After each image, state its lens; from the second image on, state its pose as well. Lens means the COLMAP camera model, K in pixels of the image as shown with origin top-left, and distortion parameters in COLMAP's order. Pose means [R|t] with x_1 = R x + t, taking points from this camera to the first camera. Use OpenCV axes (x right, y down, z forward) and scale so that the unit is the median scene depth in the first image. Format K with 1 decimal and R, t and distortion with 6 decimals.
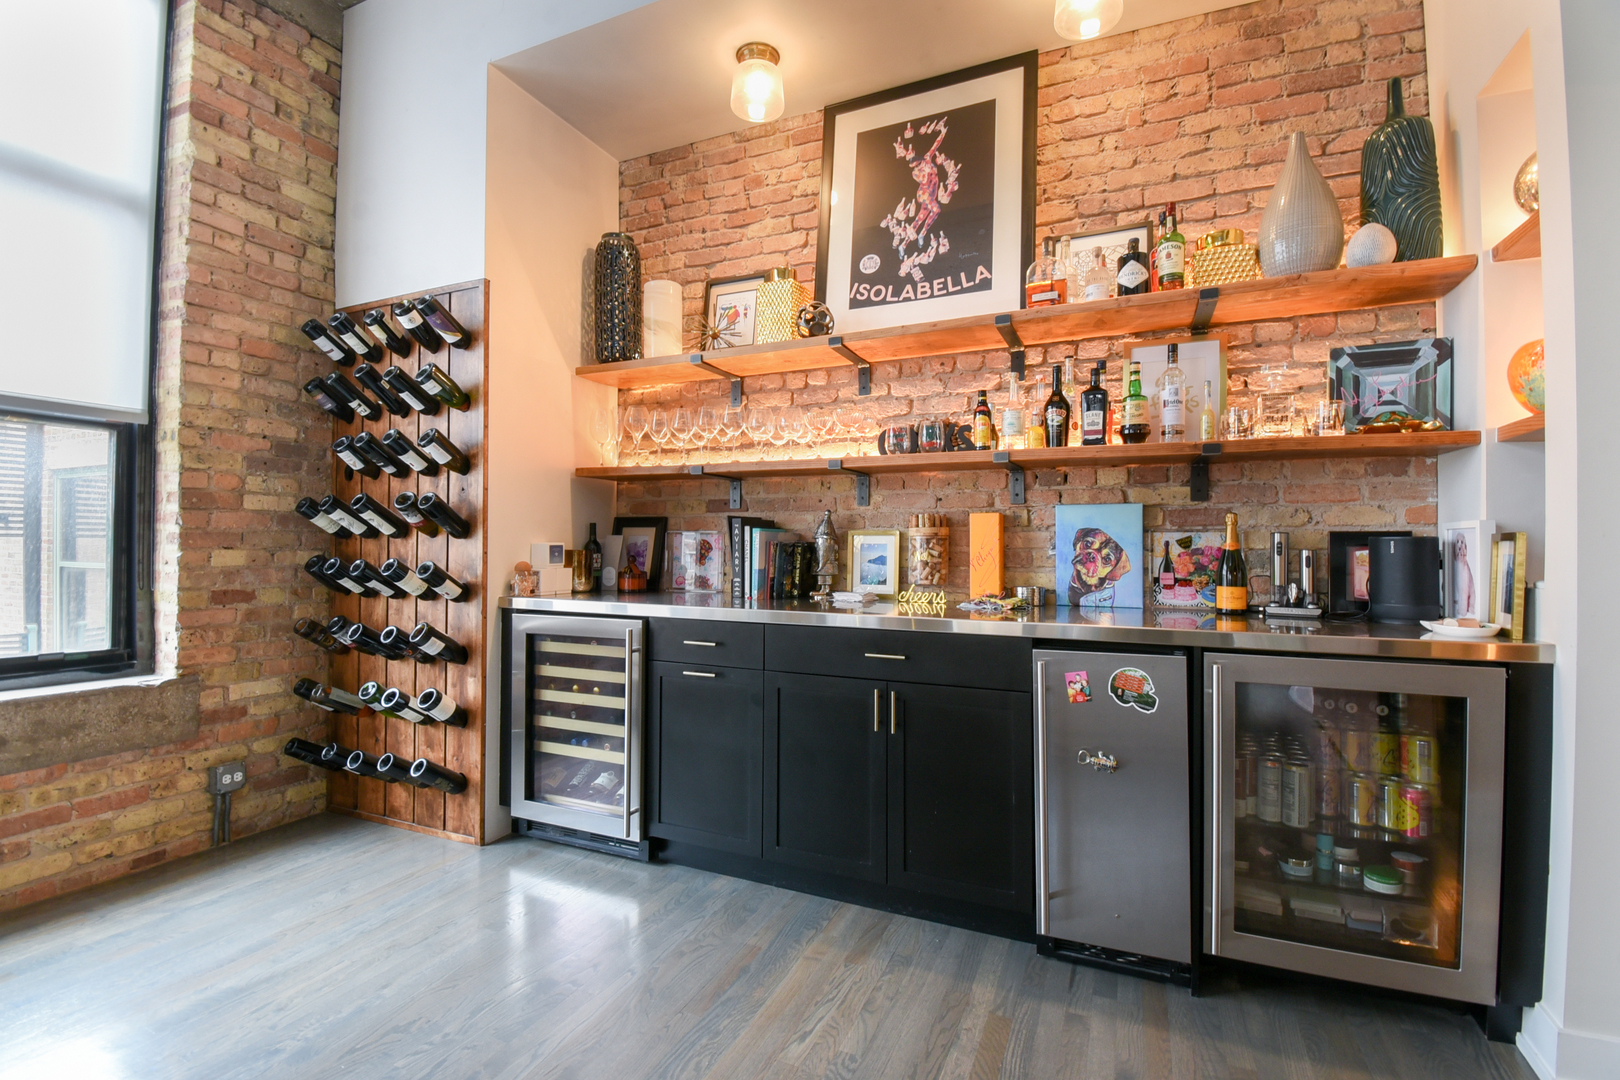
lens RADIAL K [[716.2, 0, 810.0], [0, 716.2, 540.0], [0, 0, 1]] dist [0.000151, -0.013302]
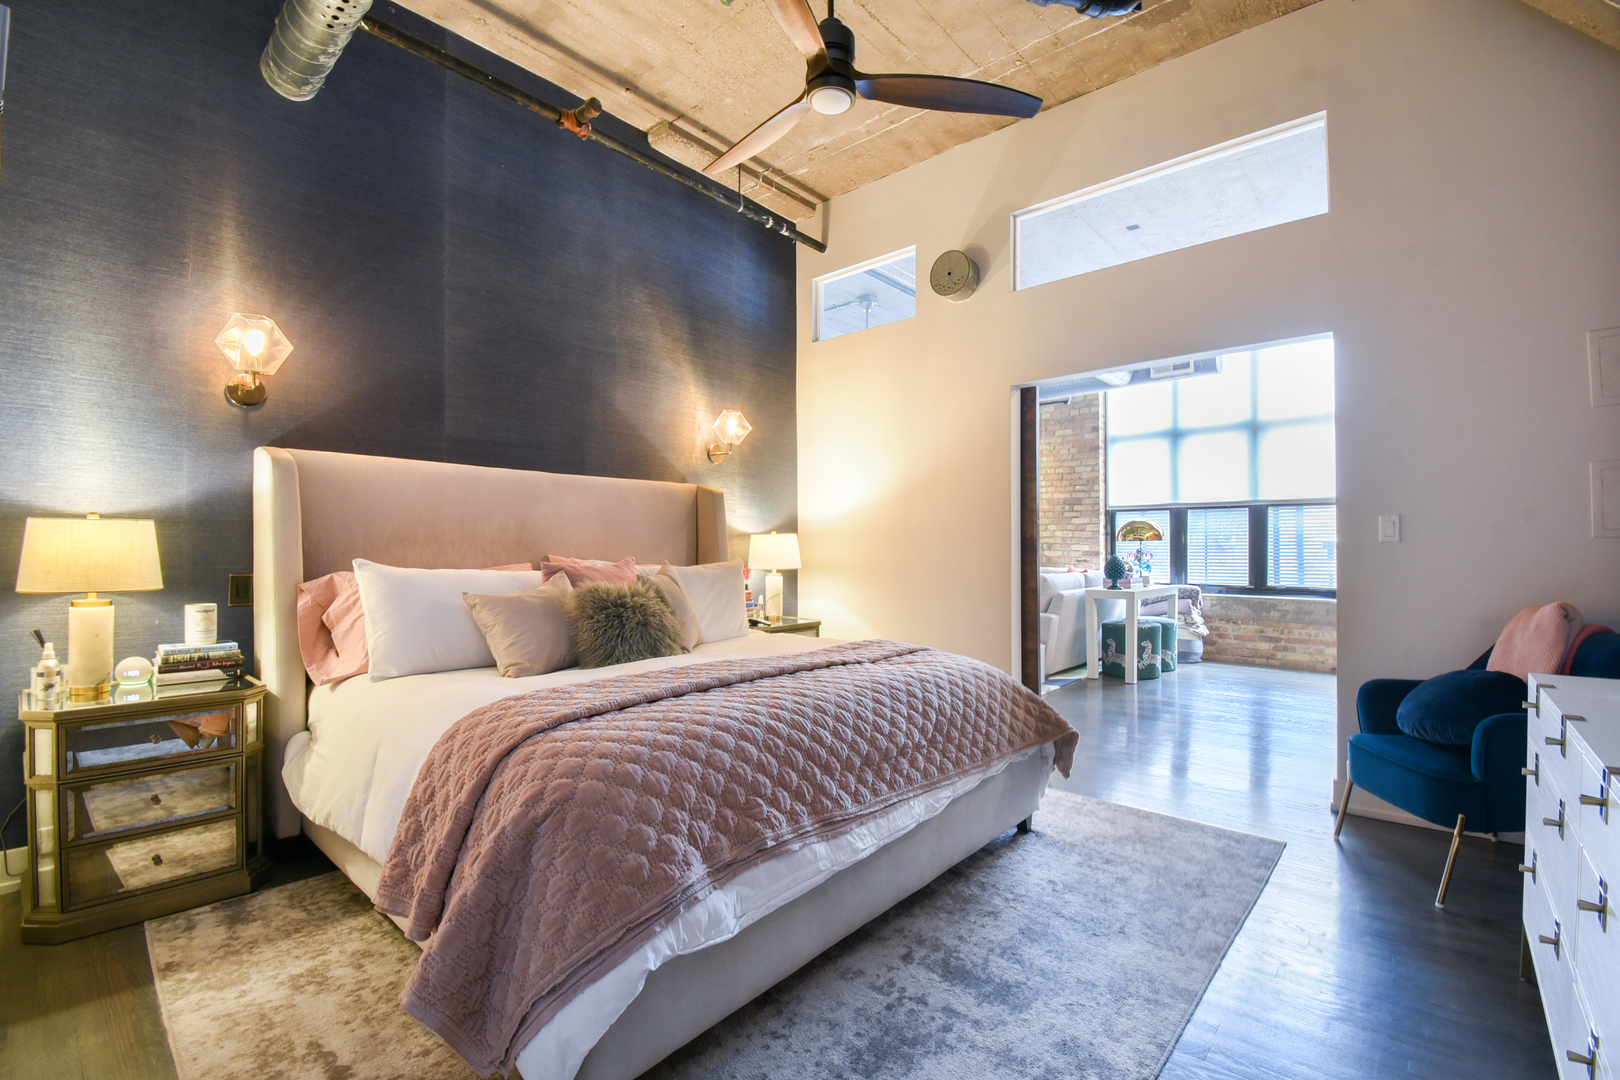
lens RADIAL K [[716.2, 0, 810.0], [0, 716.2, 540.0], [0, 0, 1]] dist [0.000151, -0.013302]
pose [[-0.305225, -0.021023, -0.952048, 2.088804], [0.006238, 0.999691, -0.024075, 0.025876], [0.952260, -0.013288, -0.305000, -0.044556]]
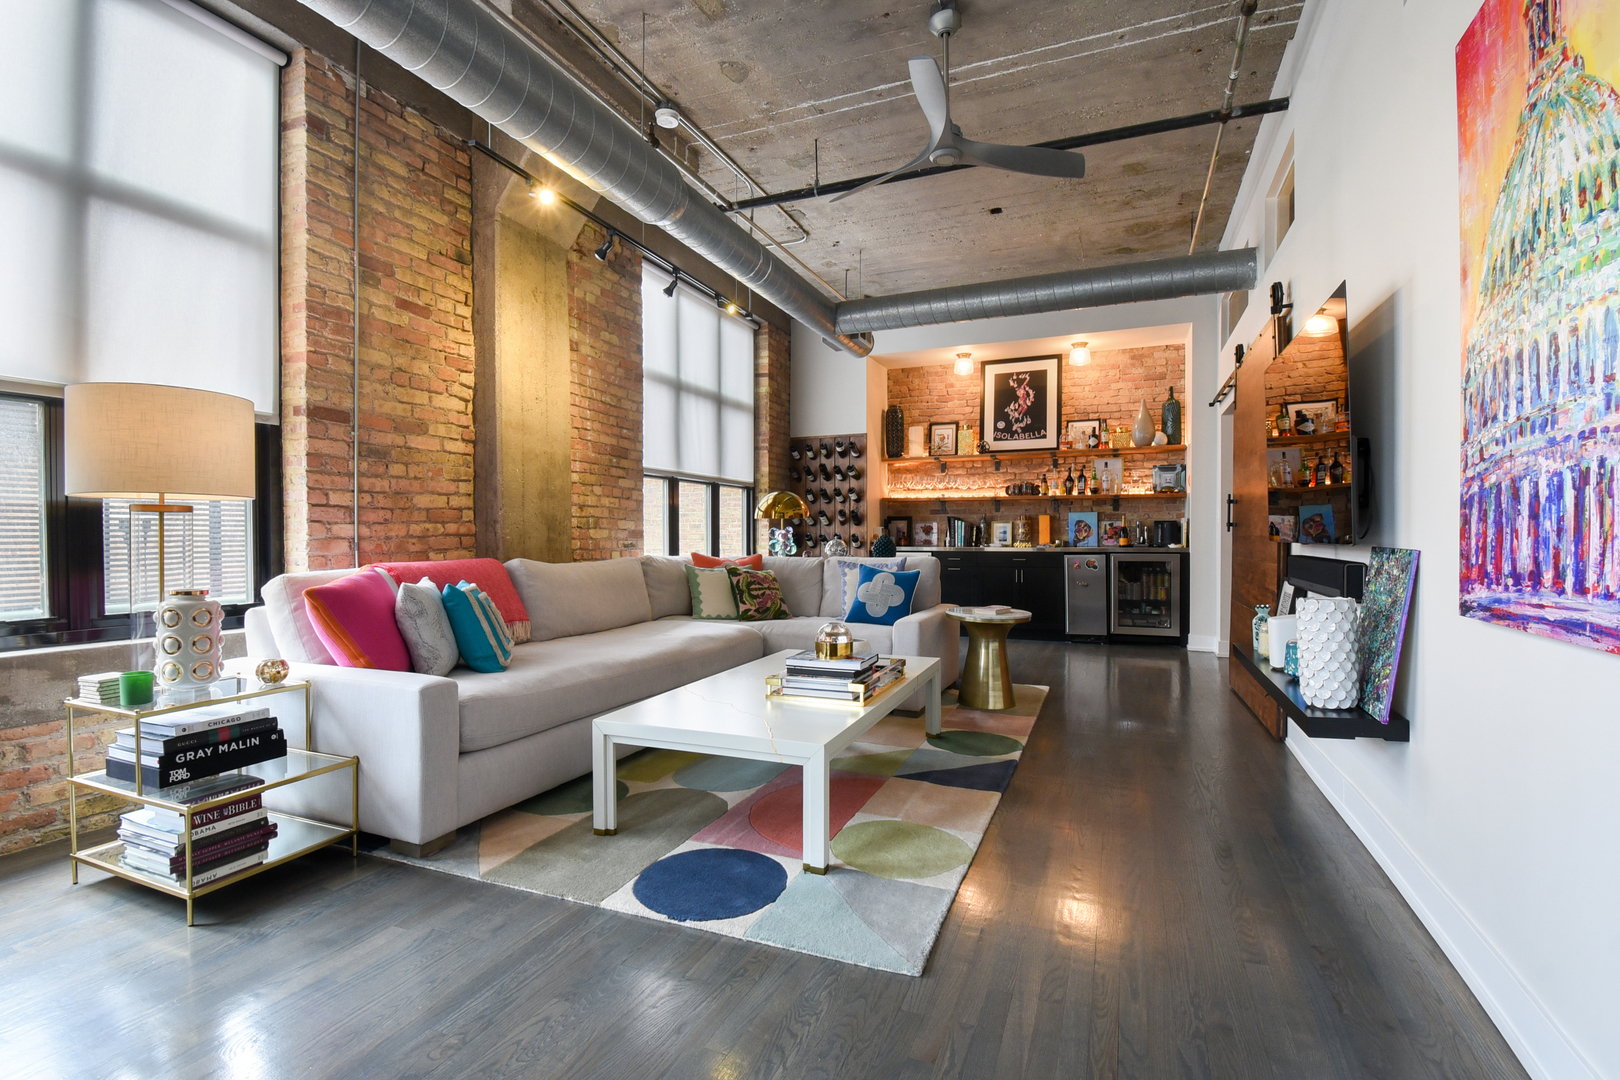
lens RADIAL K [[747.1, 0, 810.0], [0, 747.1, 540.0], [0, 0, 1]] dist [0.002267, 0.000054]
pose [[0.999679, -0.009127, 0.023636, -0.780232], [0.008728, 0.999819, 0.016918, 0.003287], [-0.023786, -0.016706, 0.999577, -2.012894]]
